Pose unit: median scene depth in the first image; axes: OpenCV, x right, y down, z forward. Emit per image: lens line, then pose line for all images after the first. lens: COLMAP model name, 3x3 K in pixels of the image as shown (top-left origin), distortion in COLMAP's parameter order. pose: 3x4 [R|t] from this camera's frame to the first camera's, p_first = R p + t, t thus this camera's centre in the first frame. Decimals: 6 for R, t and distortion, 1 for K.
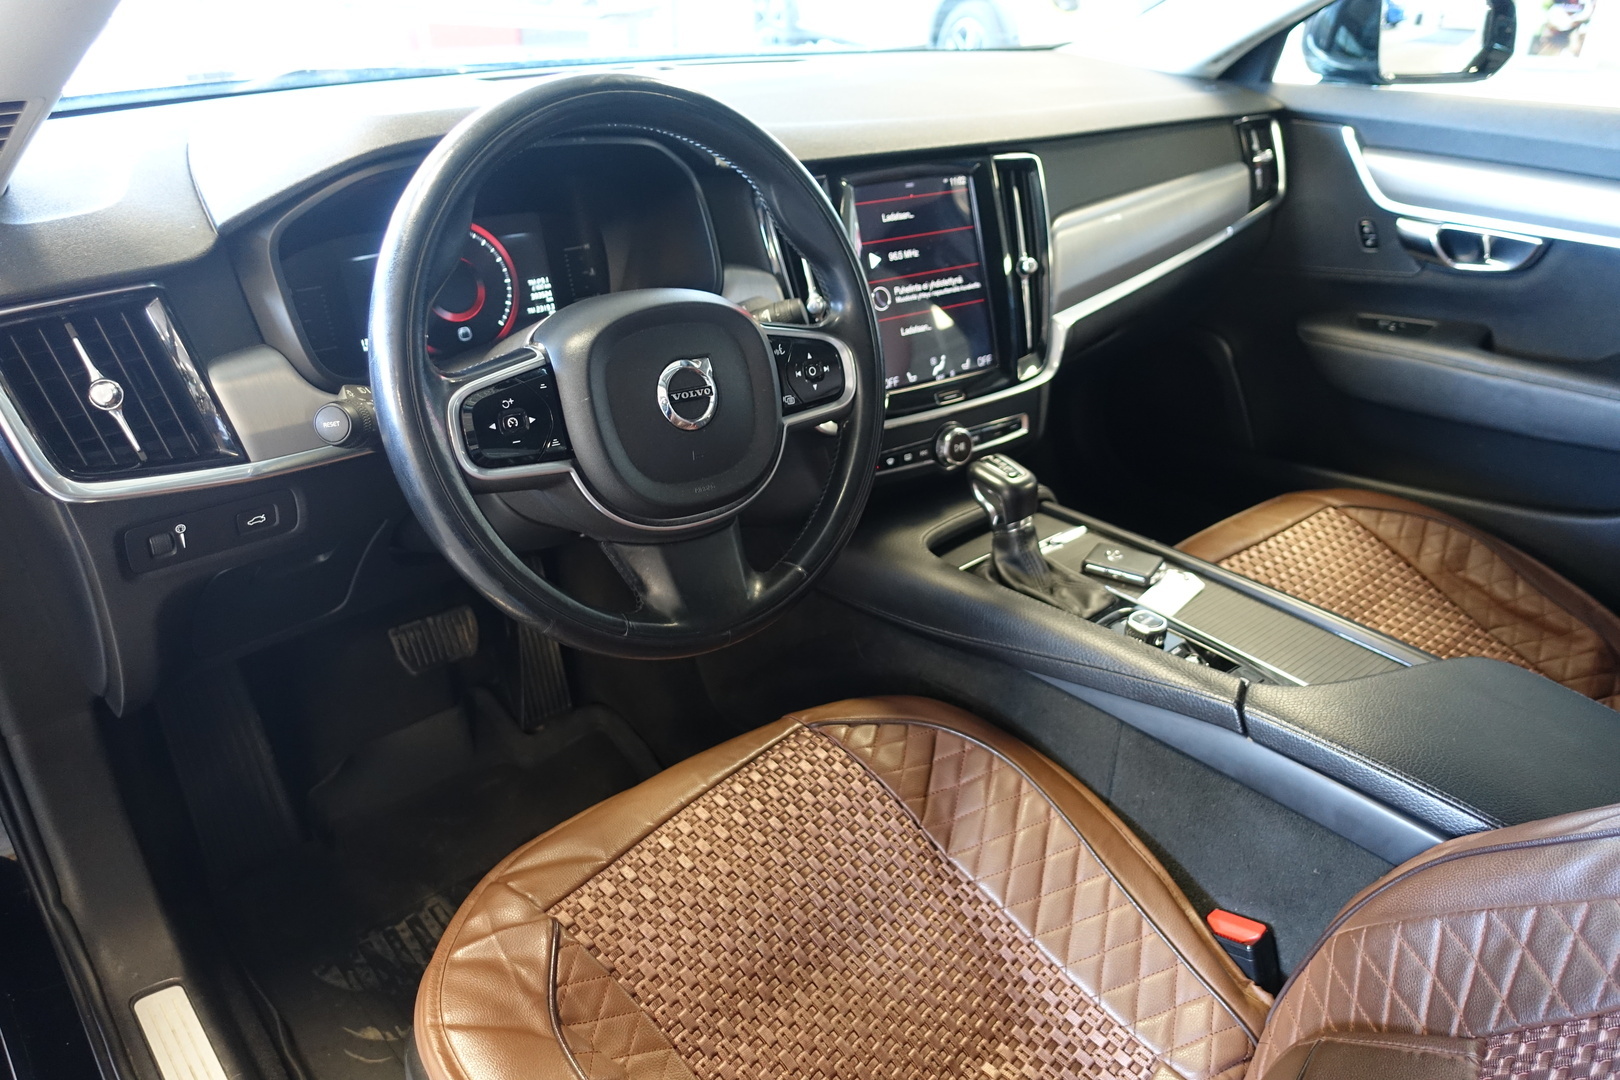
lens RADIAL K [[1125.4, 0, 811.1], [0, 1125.4, 540.7], [0, 0, 1]] dist [-0.006303, -0.001541]
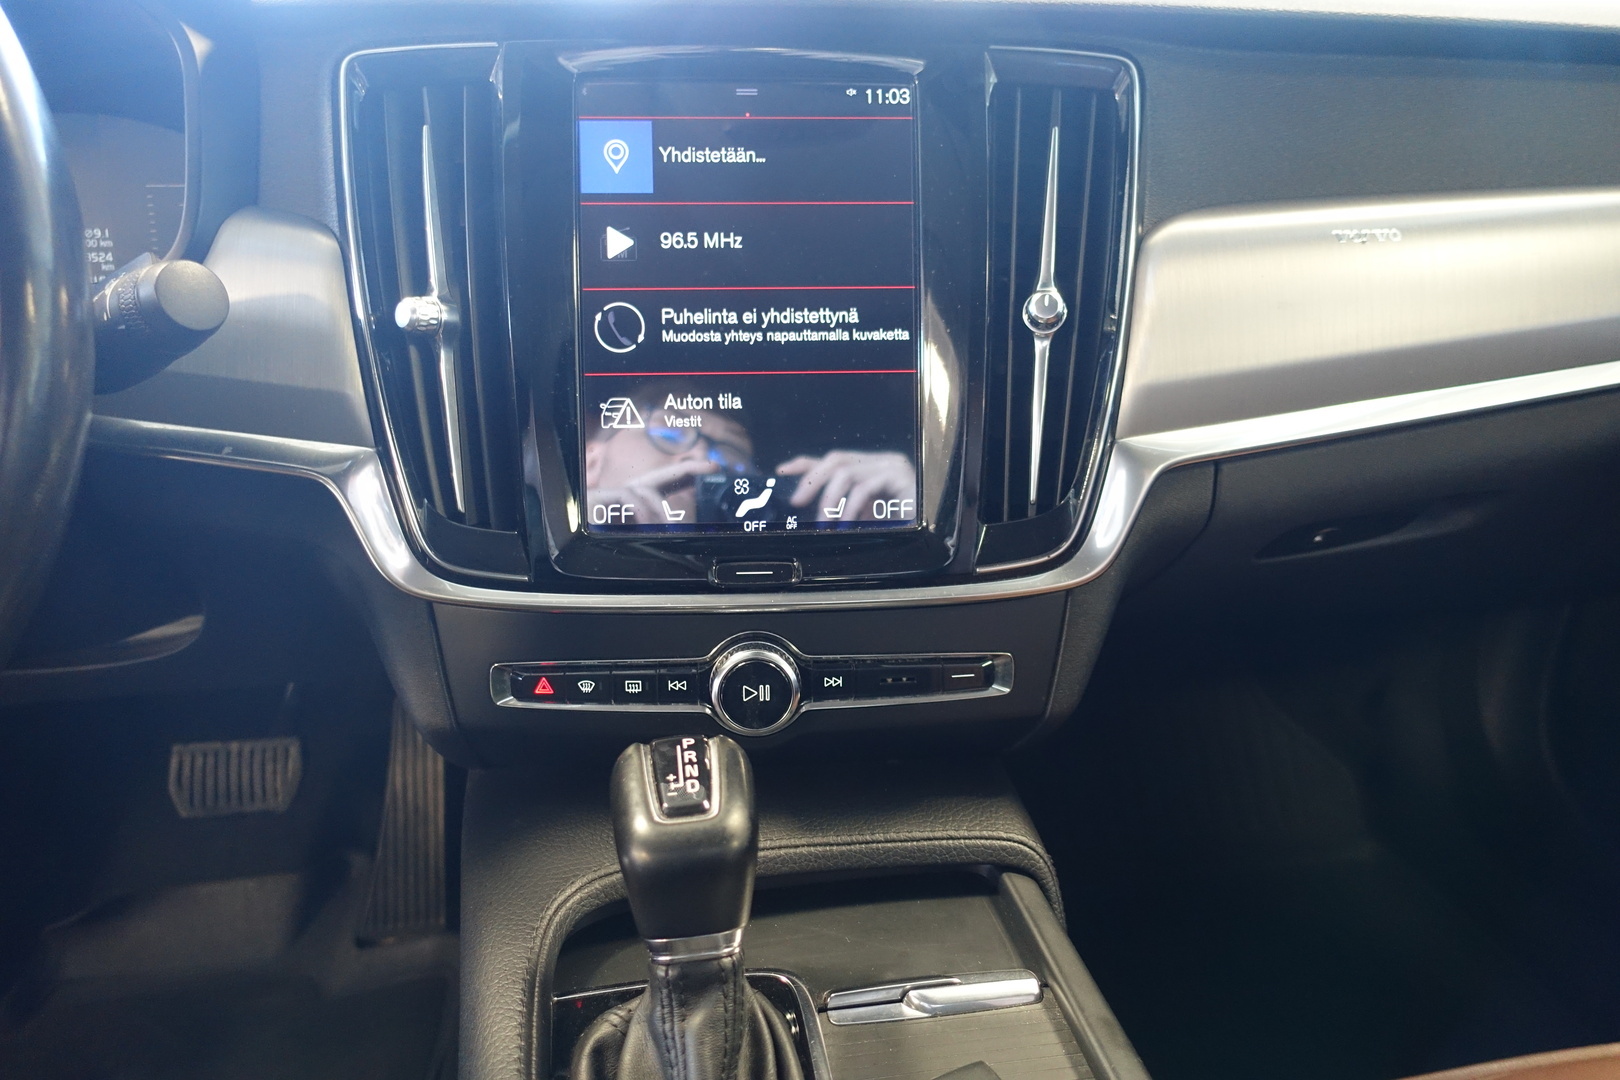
lens RADIAL K [[1125.4, 0, 809.0], [0, 1125.4, 540.3], [0, 0, 1]] dist [-0.006303, -0.001541]
pose [[0.855351, 0.180228, -0.485688, 0.349417], [-0.234890, 0.970548, -0.053518, -0.122610], [0.461738, 0.159860, 0.872492, 0.637076]]
